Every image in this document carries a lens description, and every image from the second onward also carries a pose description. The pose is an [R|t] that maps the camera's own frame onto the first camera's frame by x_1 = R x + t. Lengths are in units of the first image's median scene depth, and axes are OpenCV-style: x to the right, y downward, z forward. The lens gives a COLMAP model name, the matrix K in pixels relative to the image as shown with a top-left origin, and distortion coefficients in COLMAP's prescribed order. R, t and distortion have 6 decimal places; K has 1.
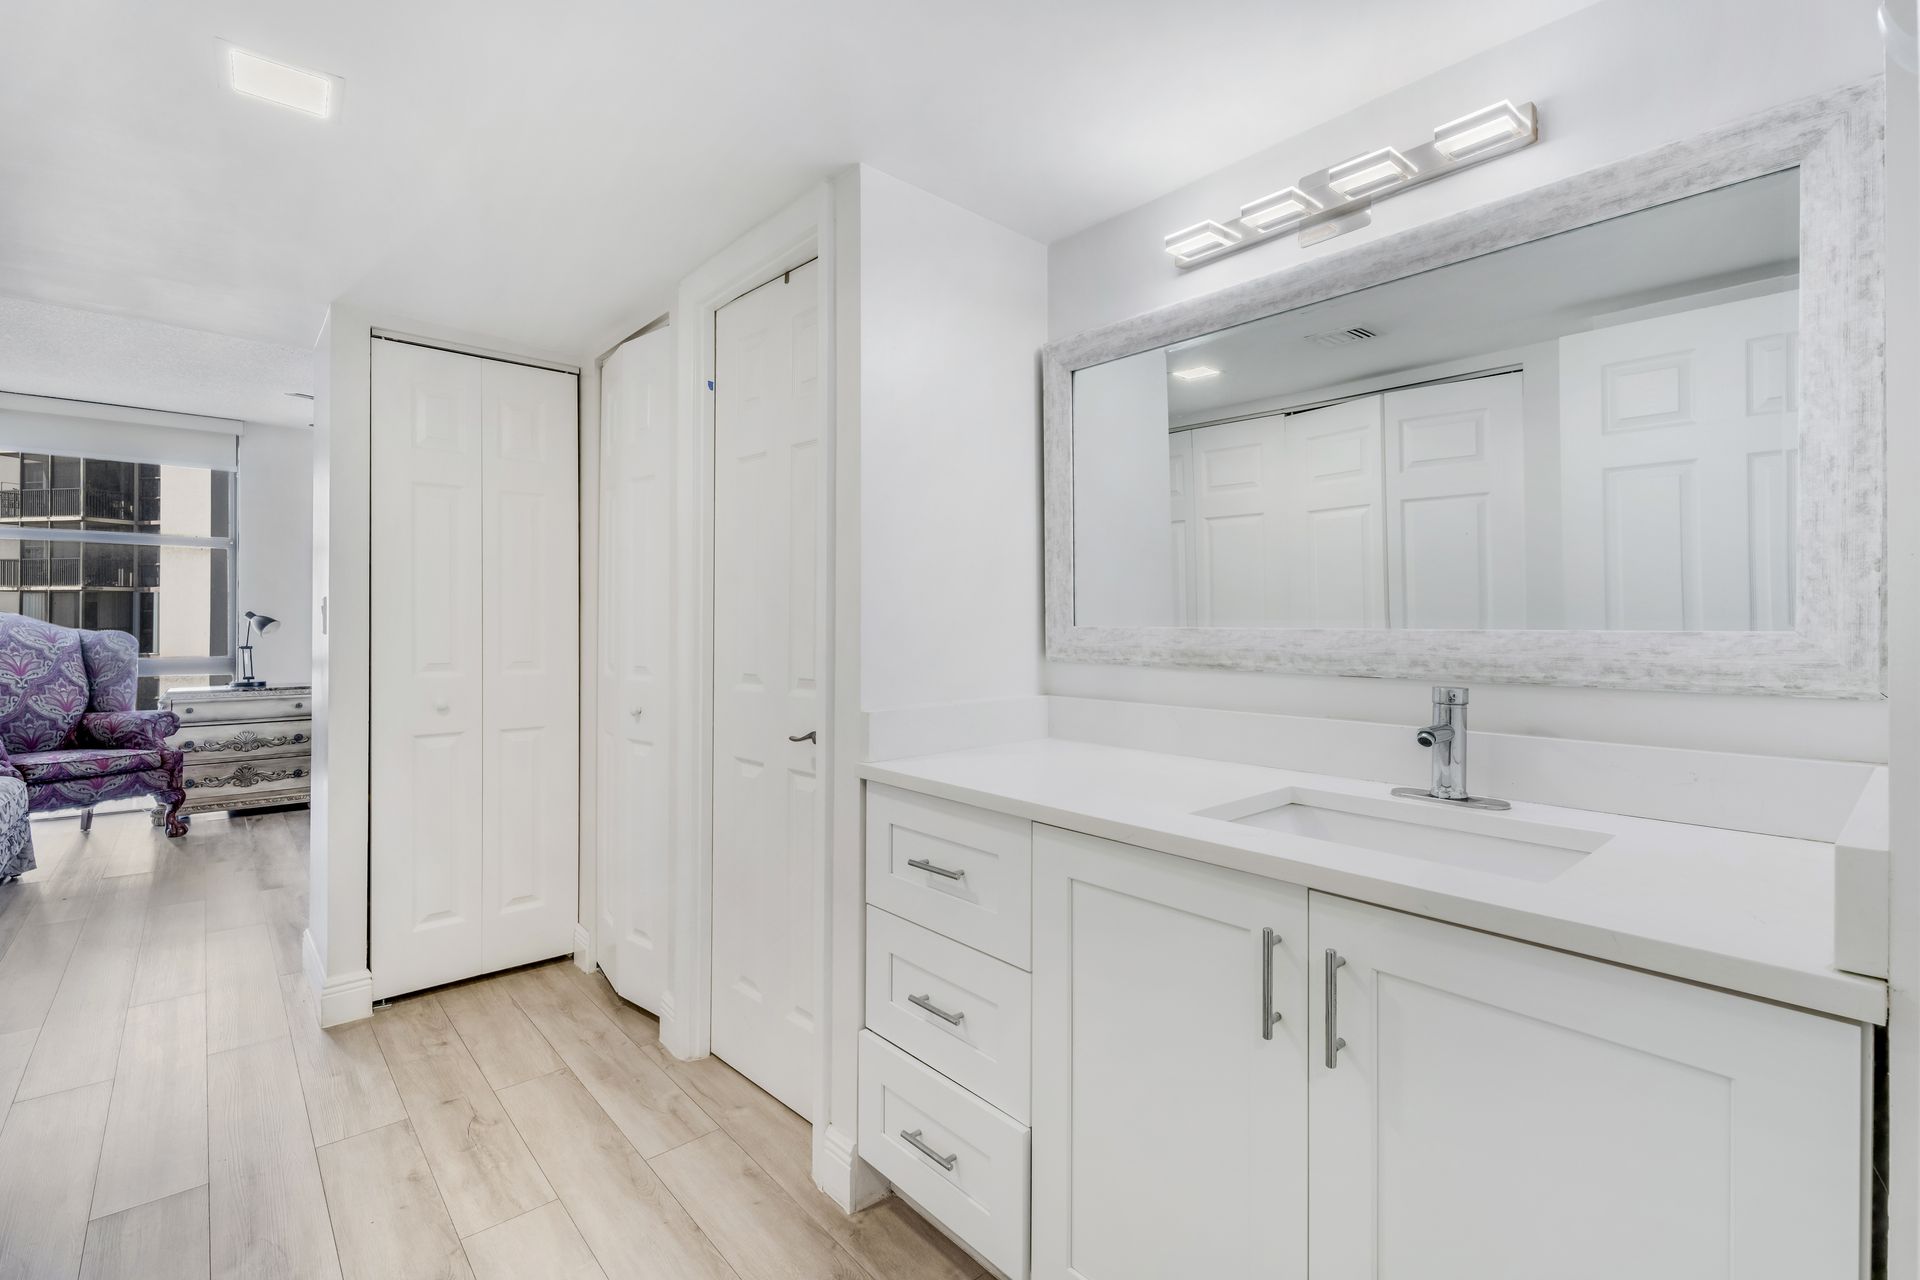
lens RADIAL K [[833.4, 0, 950.6], [0, 833.4, 628.0], [0, 0, 1]] dist [0.000504, 0.000021]
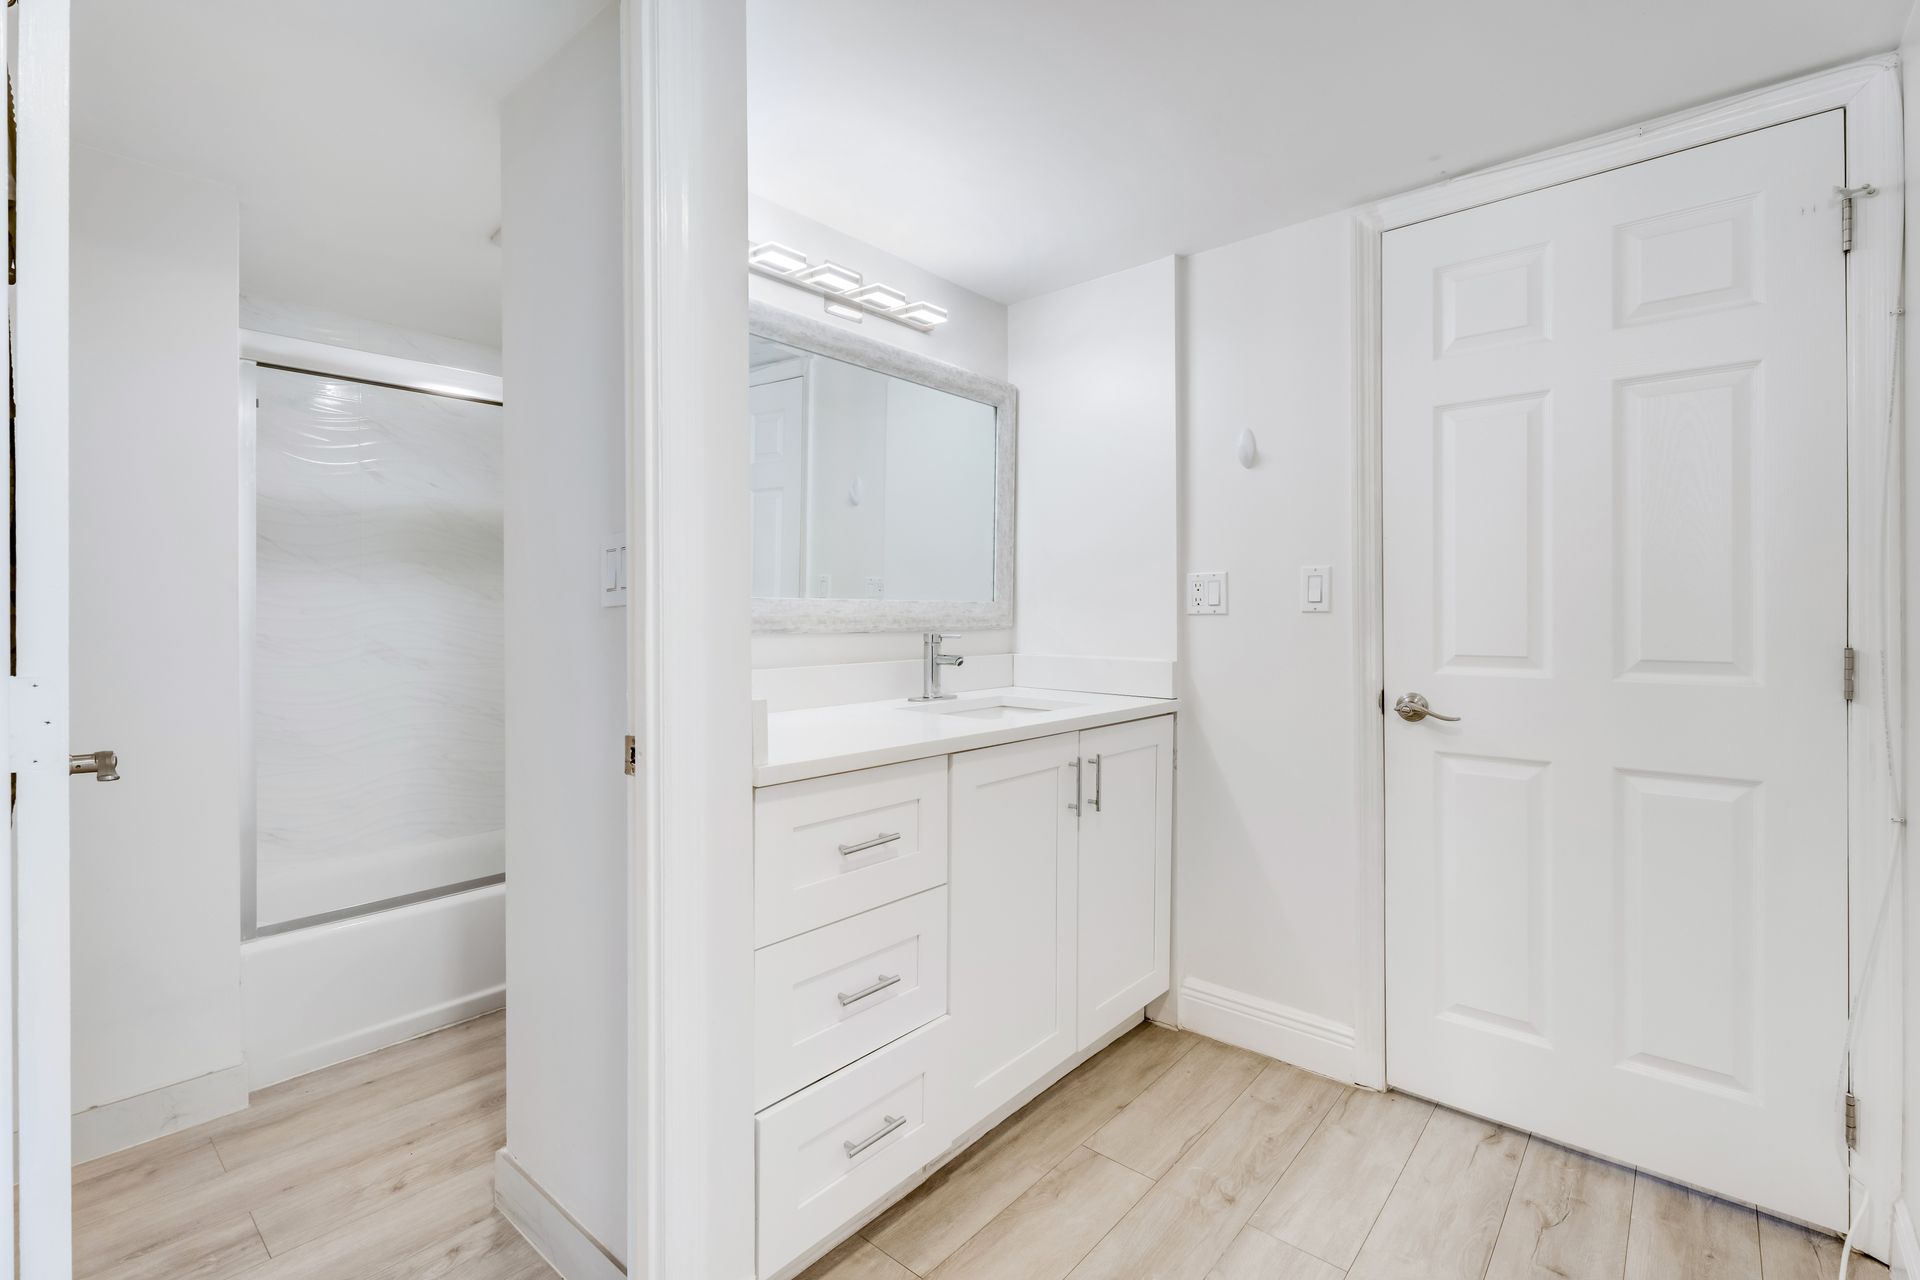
lens RADIAL K [[855.0, 0, 954.3], [0, 855.0, 610.0], [0, 0, 1]] dist [-0.000536, -0.000293]
pose [[-0.121724, 0.000149, 0.992564, -0.966780], [0.003276, 0.999995, 0.000251, 0.018830], [-0.992559, 0.003283, -0.121724, 0.978341]]
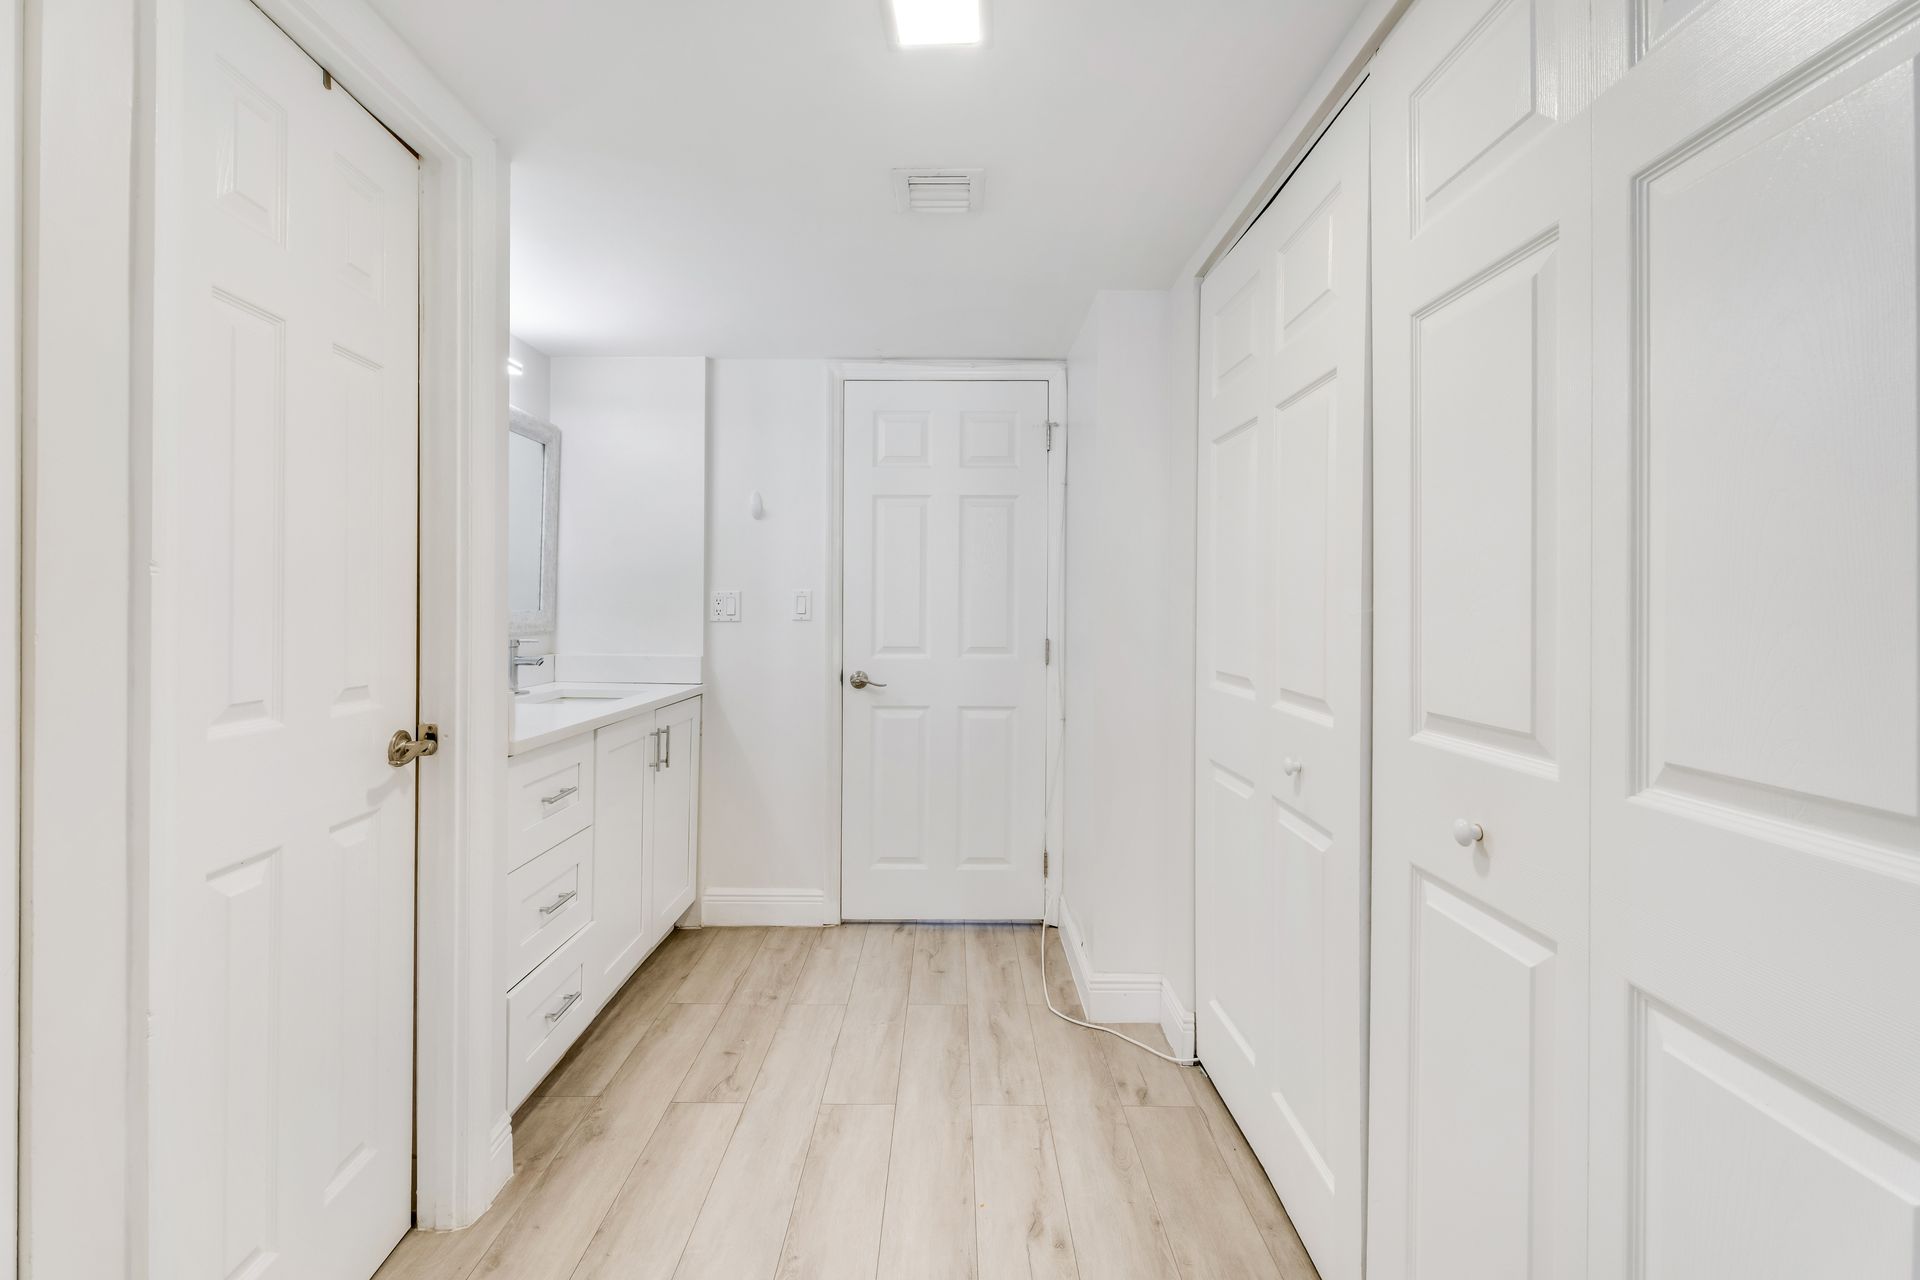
lens RADIAL K [[855.0, 0, 954.3], [0, 855.0, 610.0], [0, 0, 1]] dist [-0.000536, -0.000293]
pose [[-0.746029, -0.008823, 0.665855, -1.323277], [-0.005970, 0.999961, 0.006560, -0.016065], [-0.665887, 0.000919, -0.746052, 1.525823]]
